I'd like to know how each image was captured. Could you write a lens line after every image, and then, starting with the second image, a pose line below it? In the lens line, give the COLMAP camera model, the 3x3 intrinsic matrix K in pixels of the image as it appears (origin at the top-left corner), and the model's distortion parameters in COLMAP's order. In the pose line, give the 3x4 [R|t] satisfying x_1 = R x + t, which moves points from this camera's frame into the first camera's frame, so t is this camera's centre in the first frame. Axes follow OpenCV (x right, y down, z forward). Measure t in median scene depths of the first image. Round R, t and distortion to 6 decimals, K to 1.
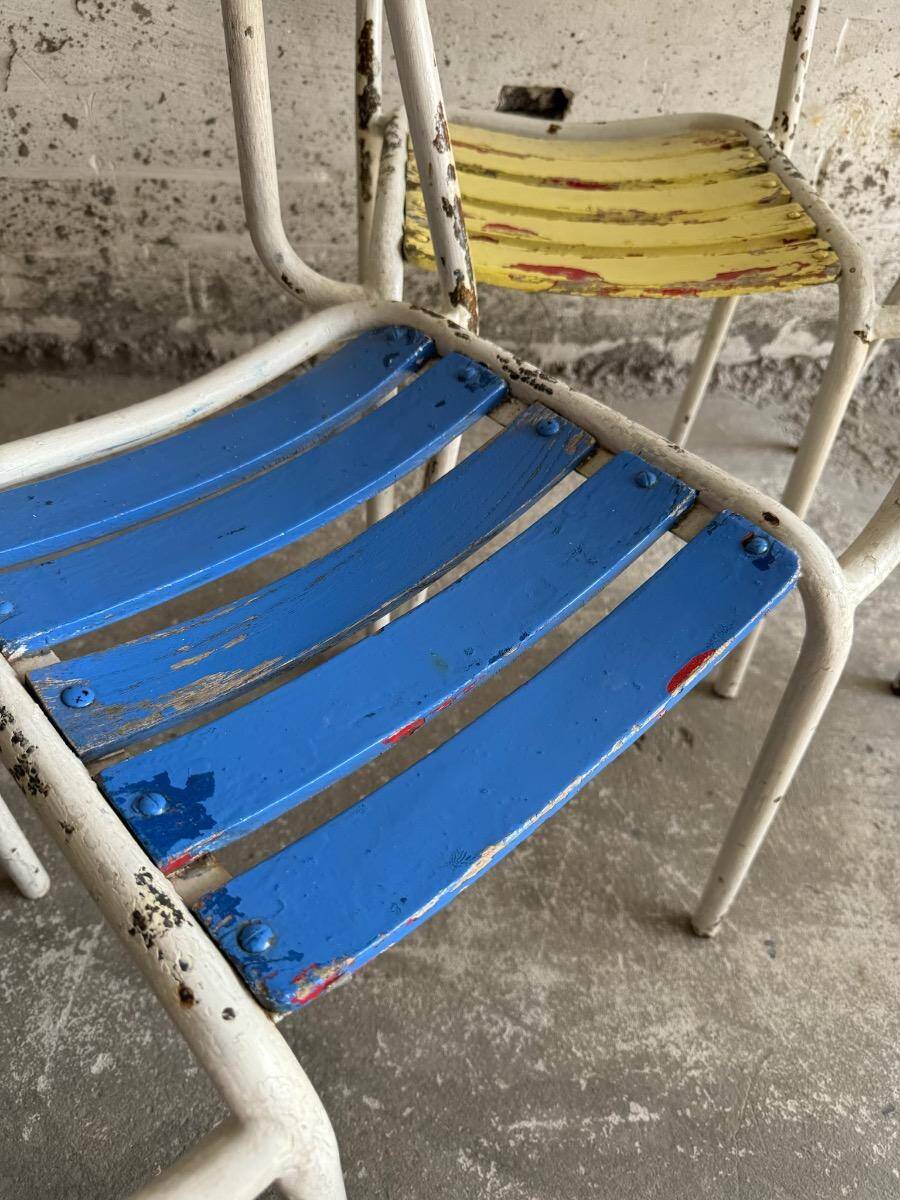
lens RADIAL K [[867.8, 0, 442.3], [0, 867.8, 601.4], [0, 0, 1]] dist [0.031840, -0.061156]
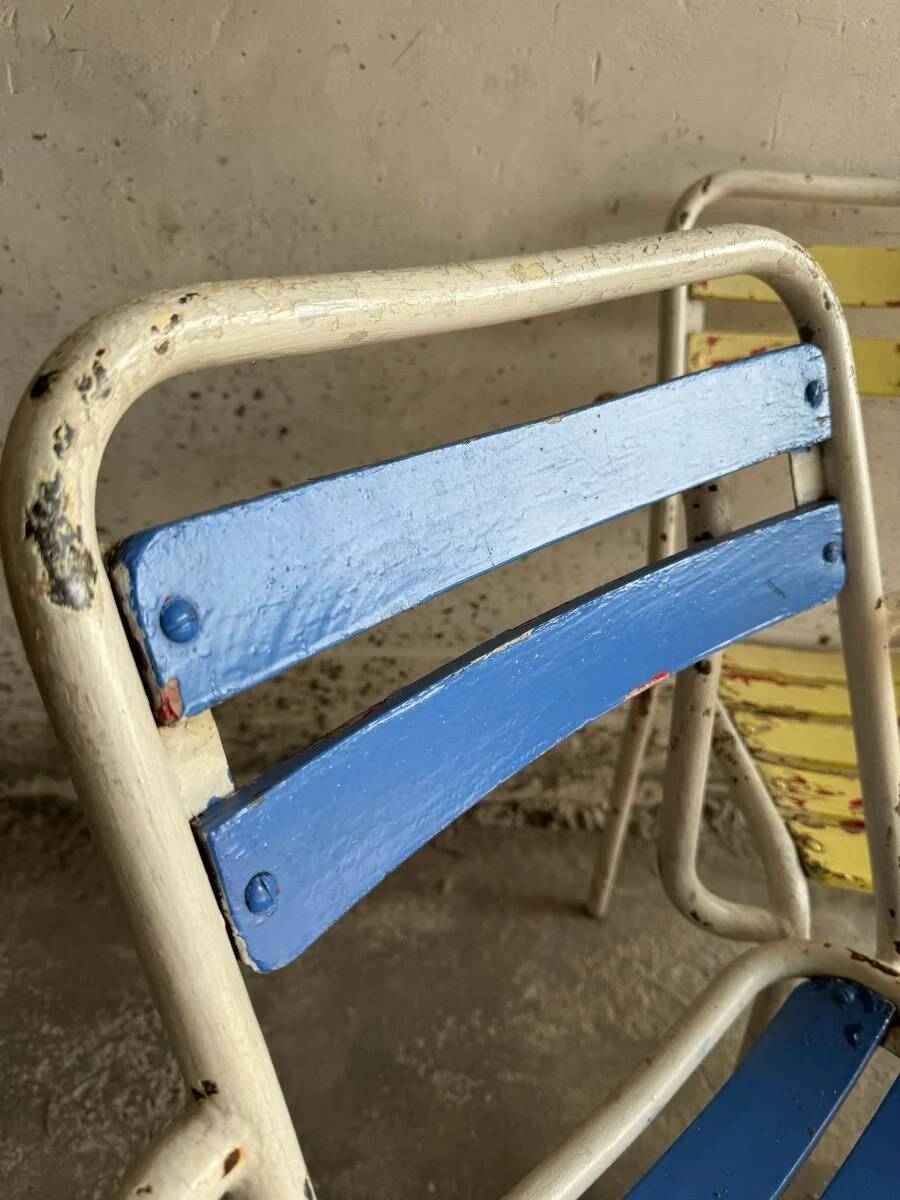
lens RADIAL K [[867.8, 0, 445.4], [0, 867.8, 592.5], [0, 0, 1]] dist [0.031840, -0.061156]
pose [[0.999679, -0.022865, -0.010939, -0.348639], [0.018281, 0.949337, -0.313727, -0.335759], [0.017558, 0.313426, 0.949450, 0.018515]]
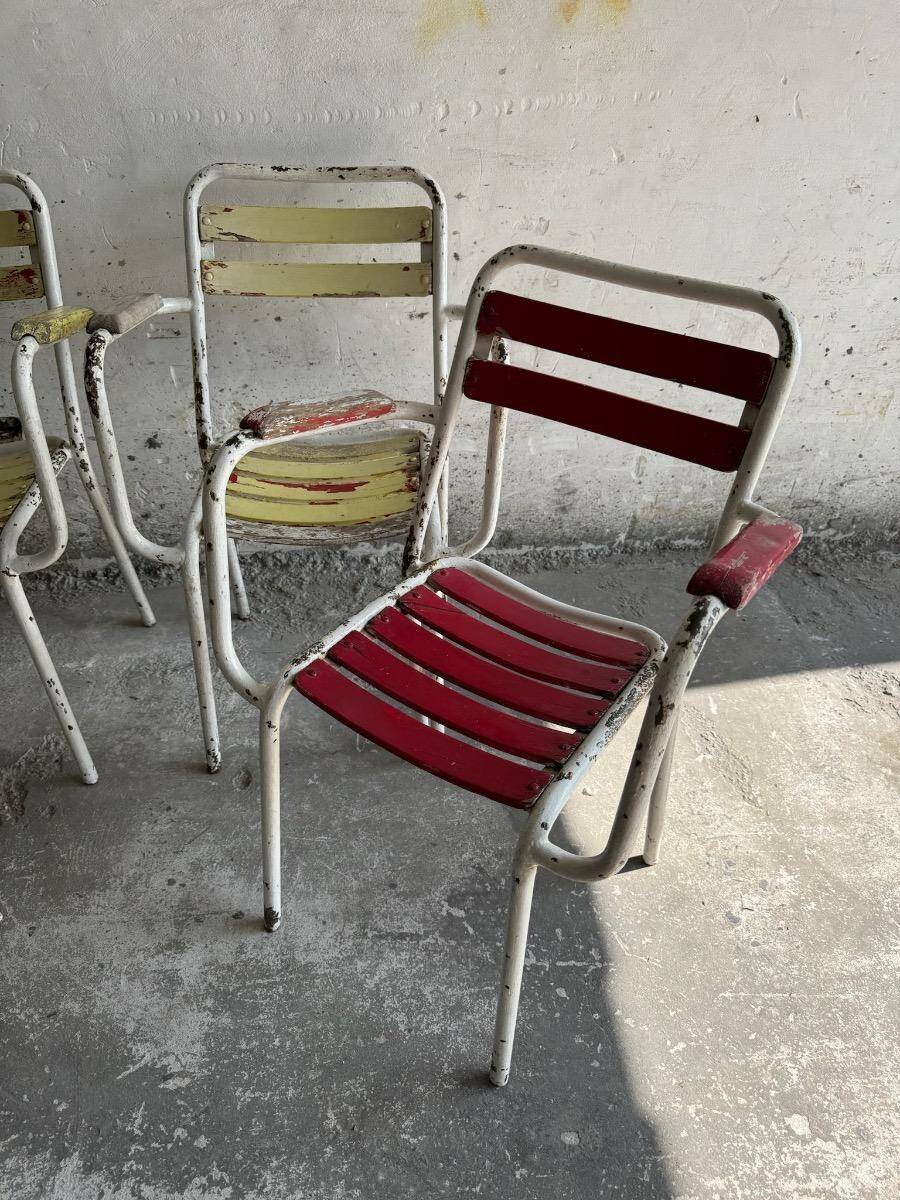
lens RADIAL K [[867.8, 0, 435.3], [0, 867.8, 600.3], [0, 0, 1]] dist [0.031840, -0.061156]
pose [[0.996384, -0.084920, 0.002791, 1.177708], [0.084042, 0.980189, -0.179350, 0.149015], [0.012495, 0.178936, 0.983781, -0.735072]]
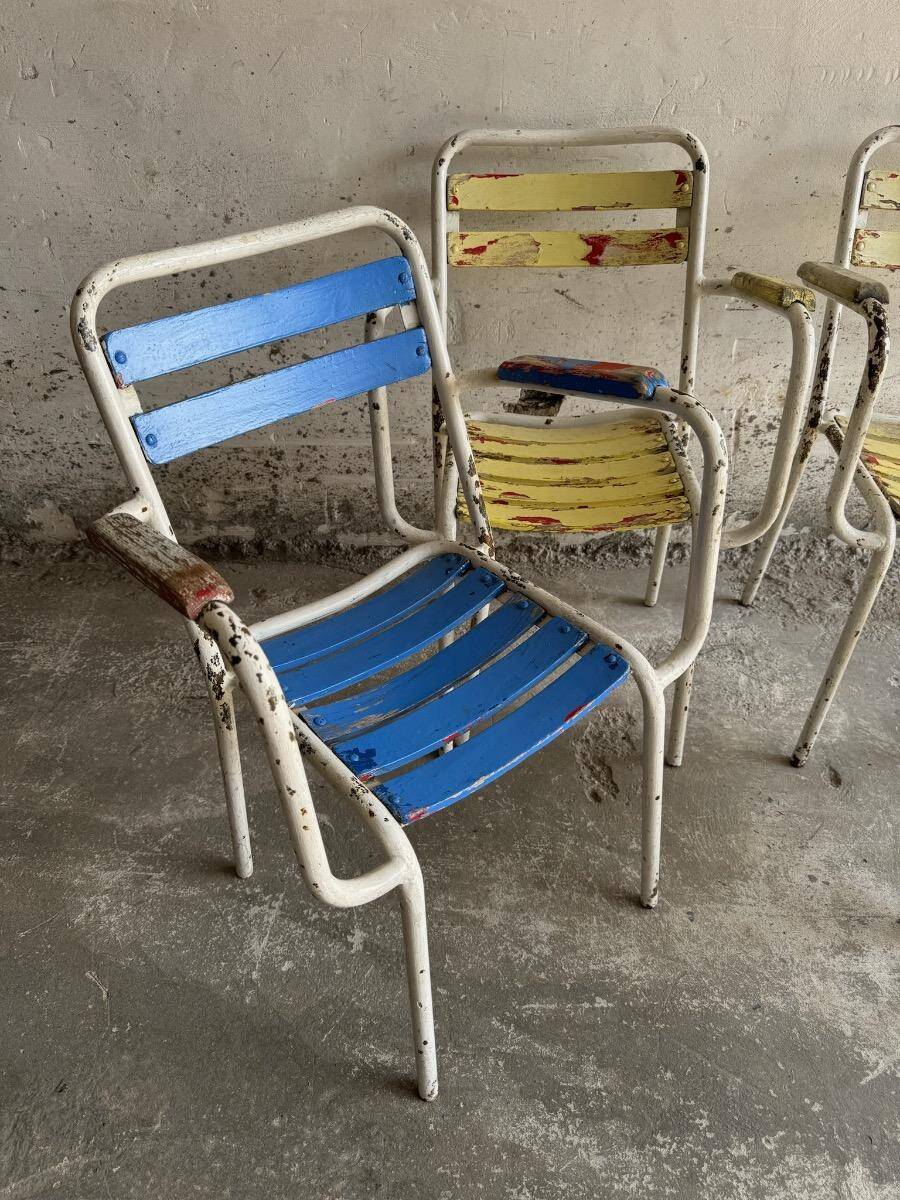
lens RADIAL K [[885.9, 0, 445.7], [0, 885.9, 597.3], [0, 0, 1]] dist [0.037454, -0.062356]
pose [[0.995931, -0.019203, -0.088046, 0.085389], [0.004468, 0.986351, -0.164595, 0.089850], [0.090005, 0.163532, 0.982424, -0.761910]]
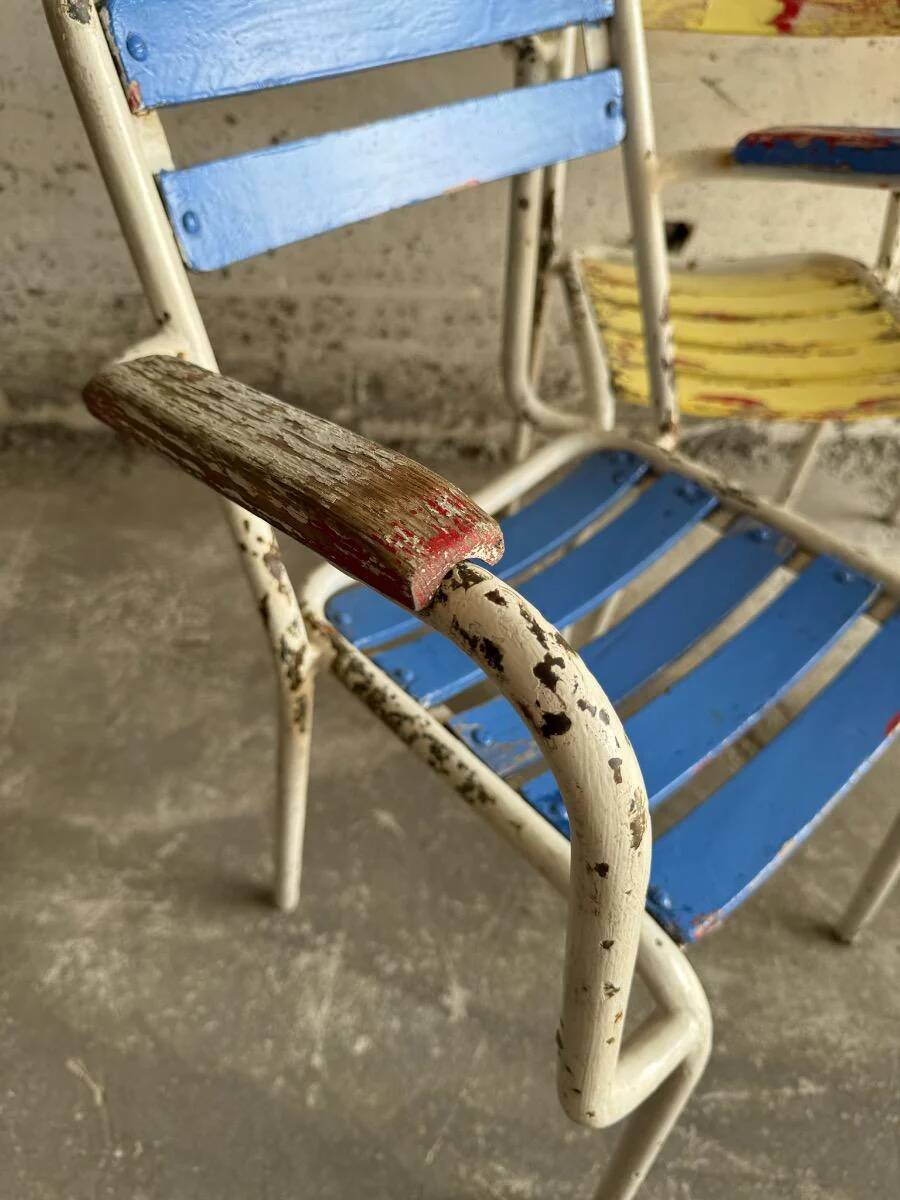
lens RADIAL K [[885.9, 0, 441.9], [0, 885.9, 593.7], [0, 0, 1]] dist [0.037454, -0.062356]
pose [[0.999921, -0.002015, -0.012425, -0.239460], [0.001331, 0.998496, -0.054814, -0.024992], [0.012517, 0.054793, 0.998419, -0.247979]]
